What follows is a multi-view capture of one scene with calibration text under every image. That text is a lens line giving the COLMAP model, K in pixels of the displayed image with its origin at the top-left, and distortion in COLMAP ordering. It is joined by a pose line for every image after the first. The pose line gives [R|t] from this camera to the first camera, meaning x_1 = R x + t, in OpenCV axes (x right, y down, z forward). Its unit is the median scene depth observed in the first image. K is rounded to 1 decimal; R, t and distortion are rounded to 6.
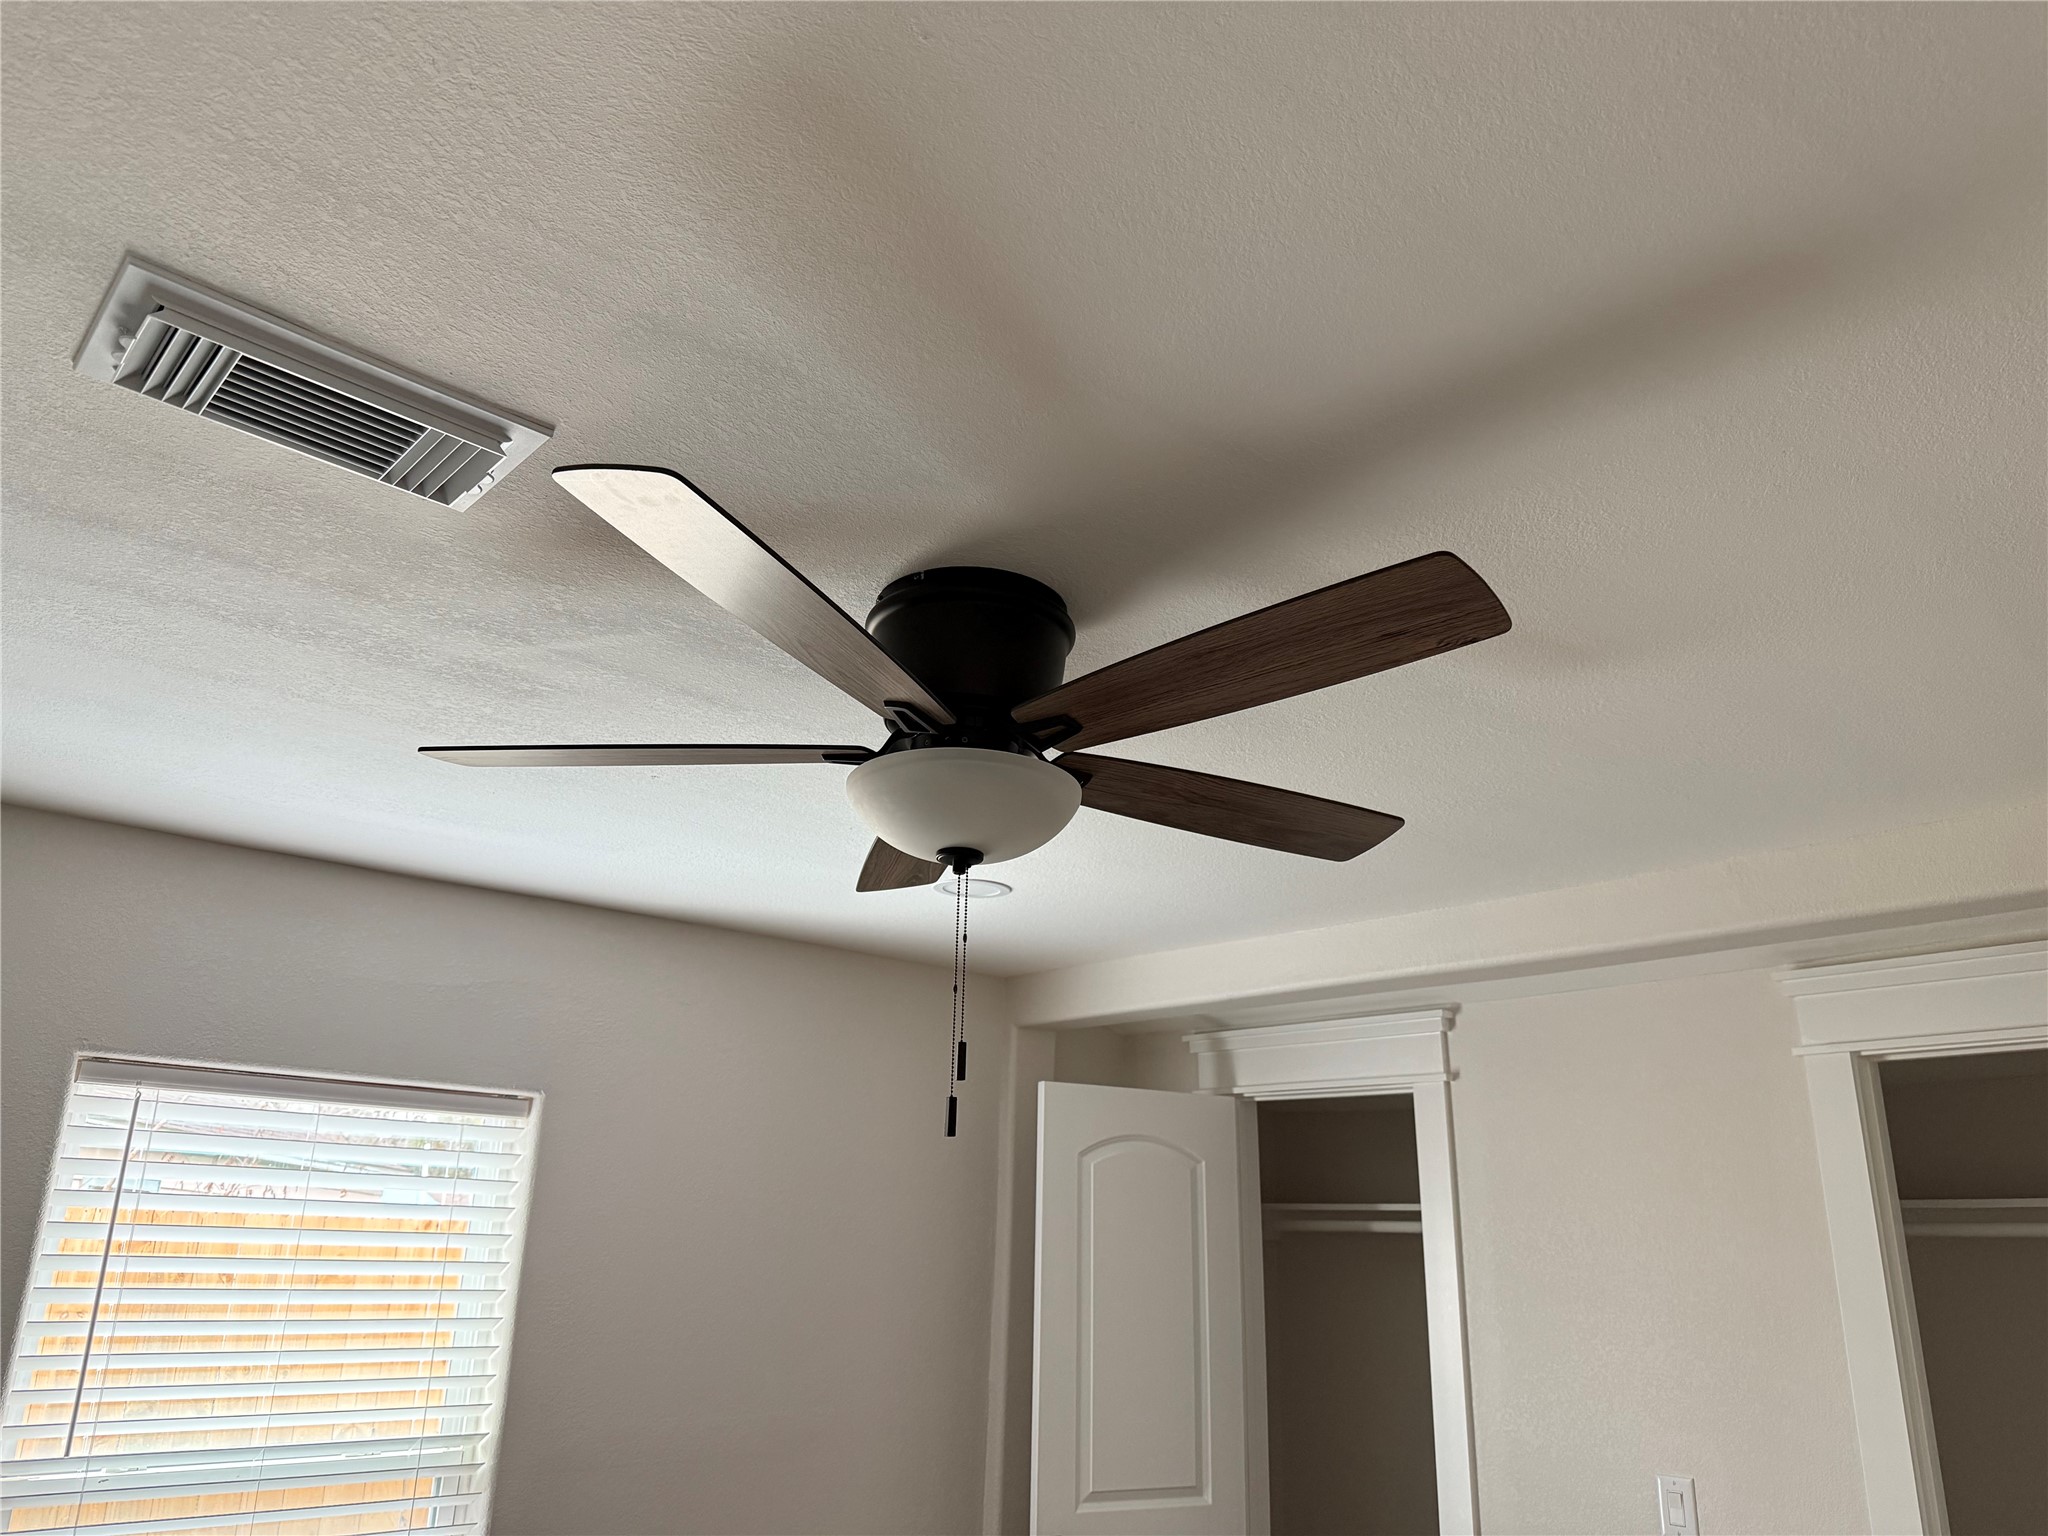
lens RADIAL K [[1442.9, 0, 1025.4], [0, 1442.9, 797.0], [0, 0, 1]] dist [0.111510, -0.174978]
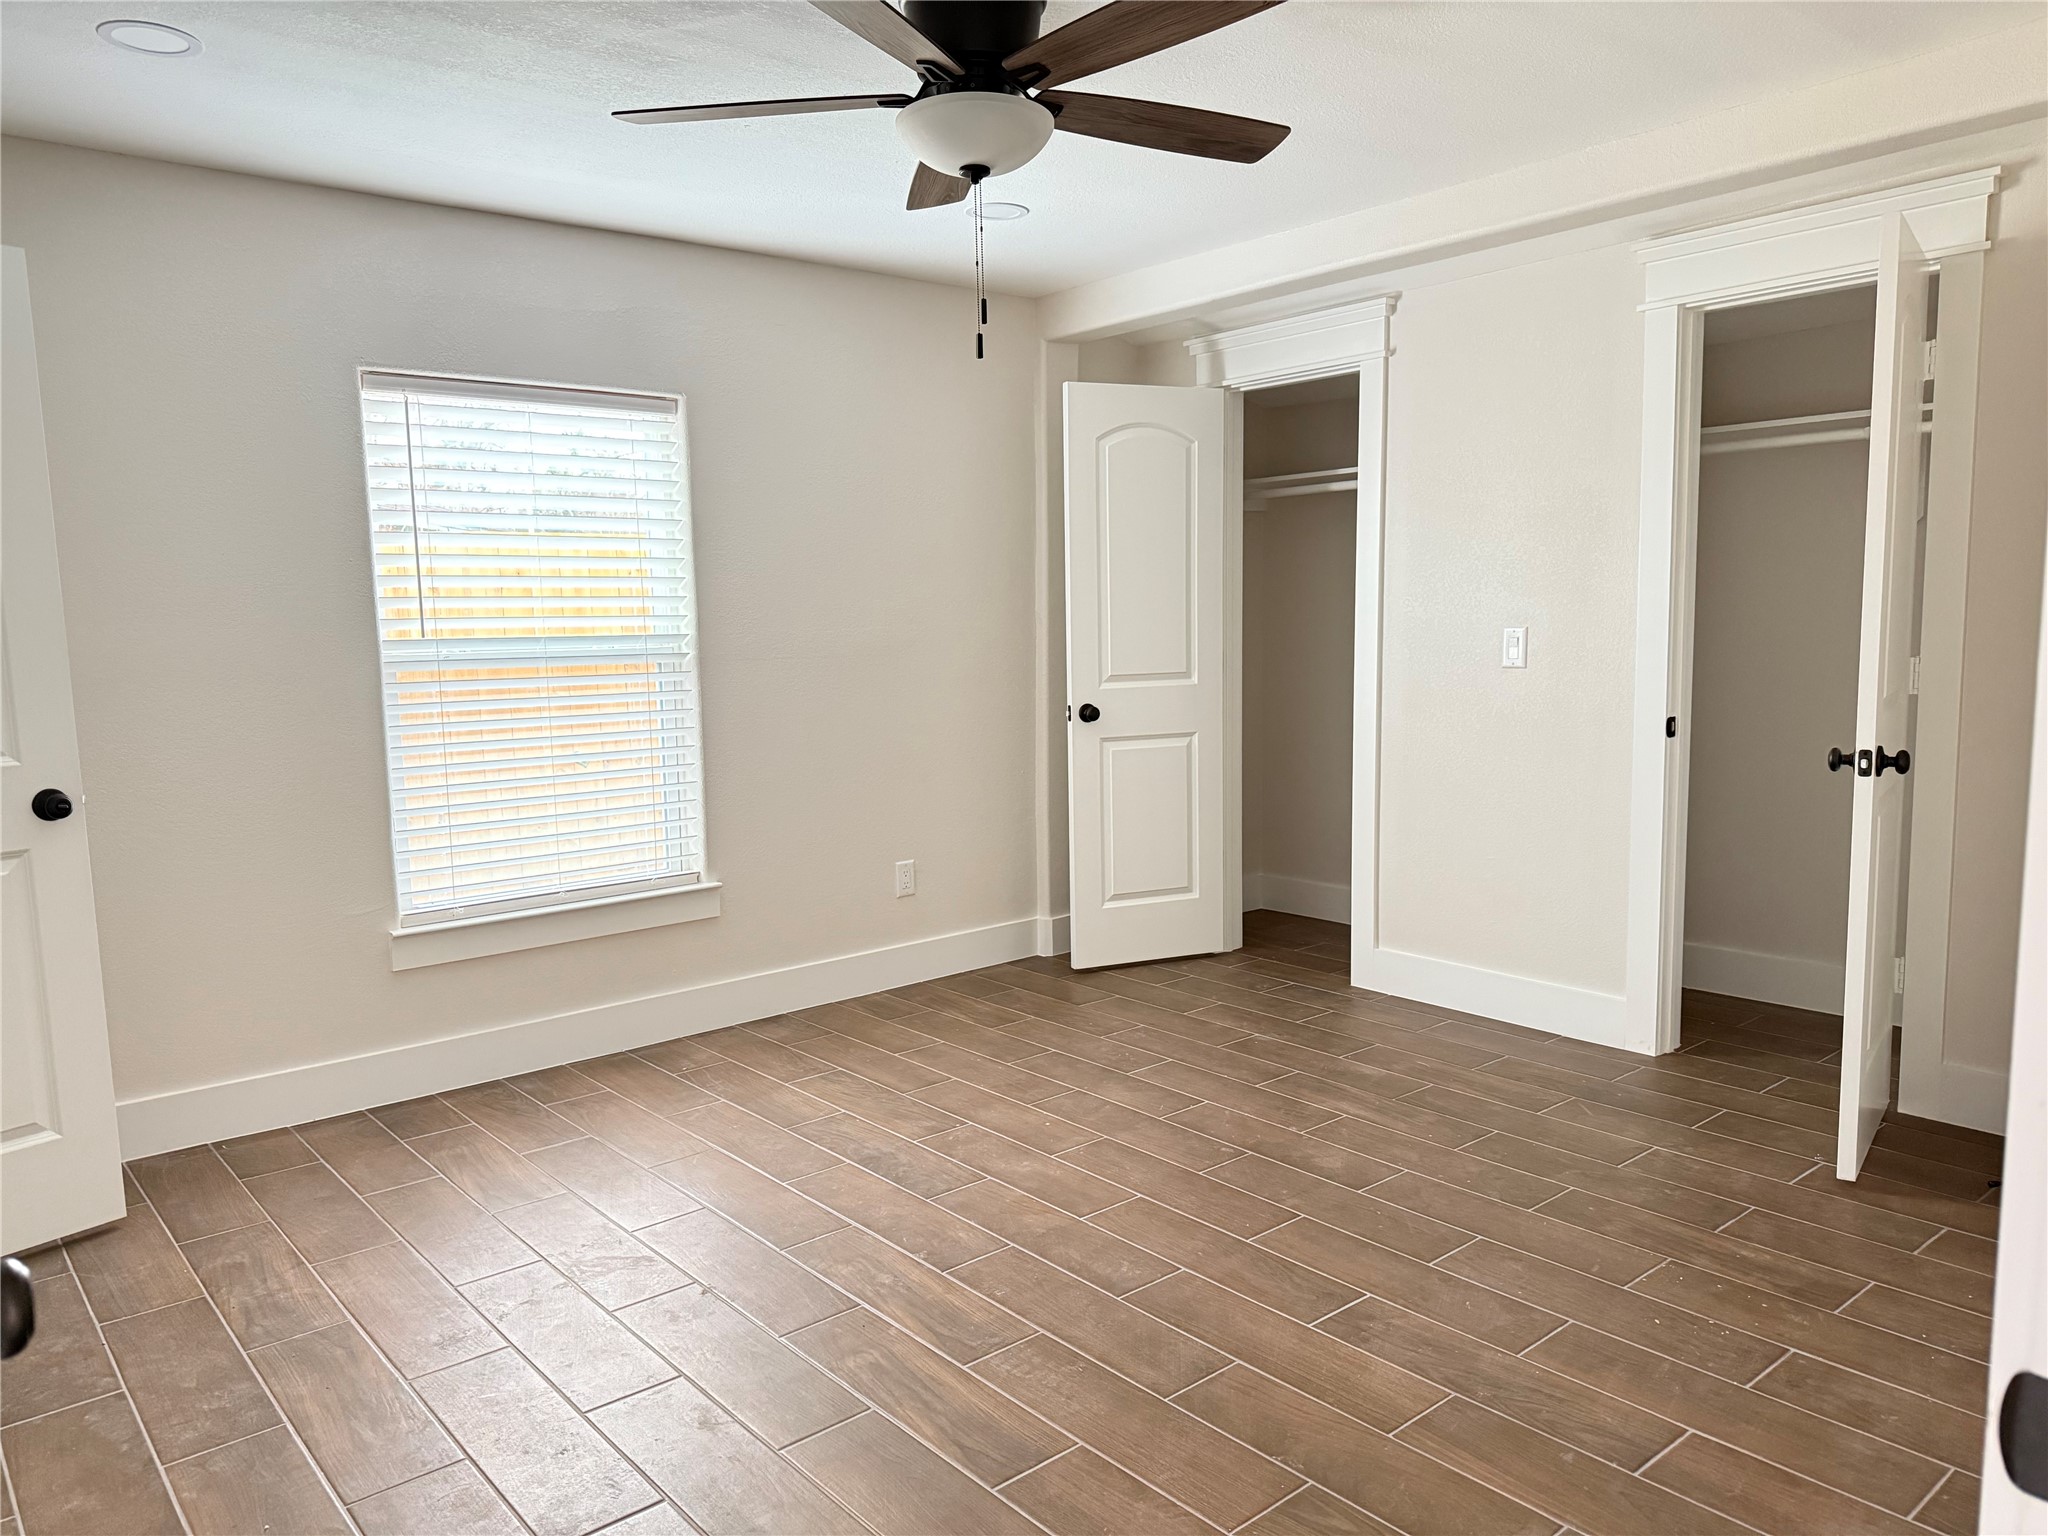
lens RADIAL K [[1442.9, 0, 1025.4], [0, 1442.9, 797.0], [0, 0, 1]] dist [0.111510, -0.174978]
pose [[0.998123, -0.036722, -0.049013, 0.047857], [0.053742, 0.908961, 0.413402, 0.003692], [0.029370, -0.415260, 0.909229, -0.543365]]
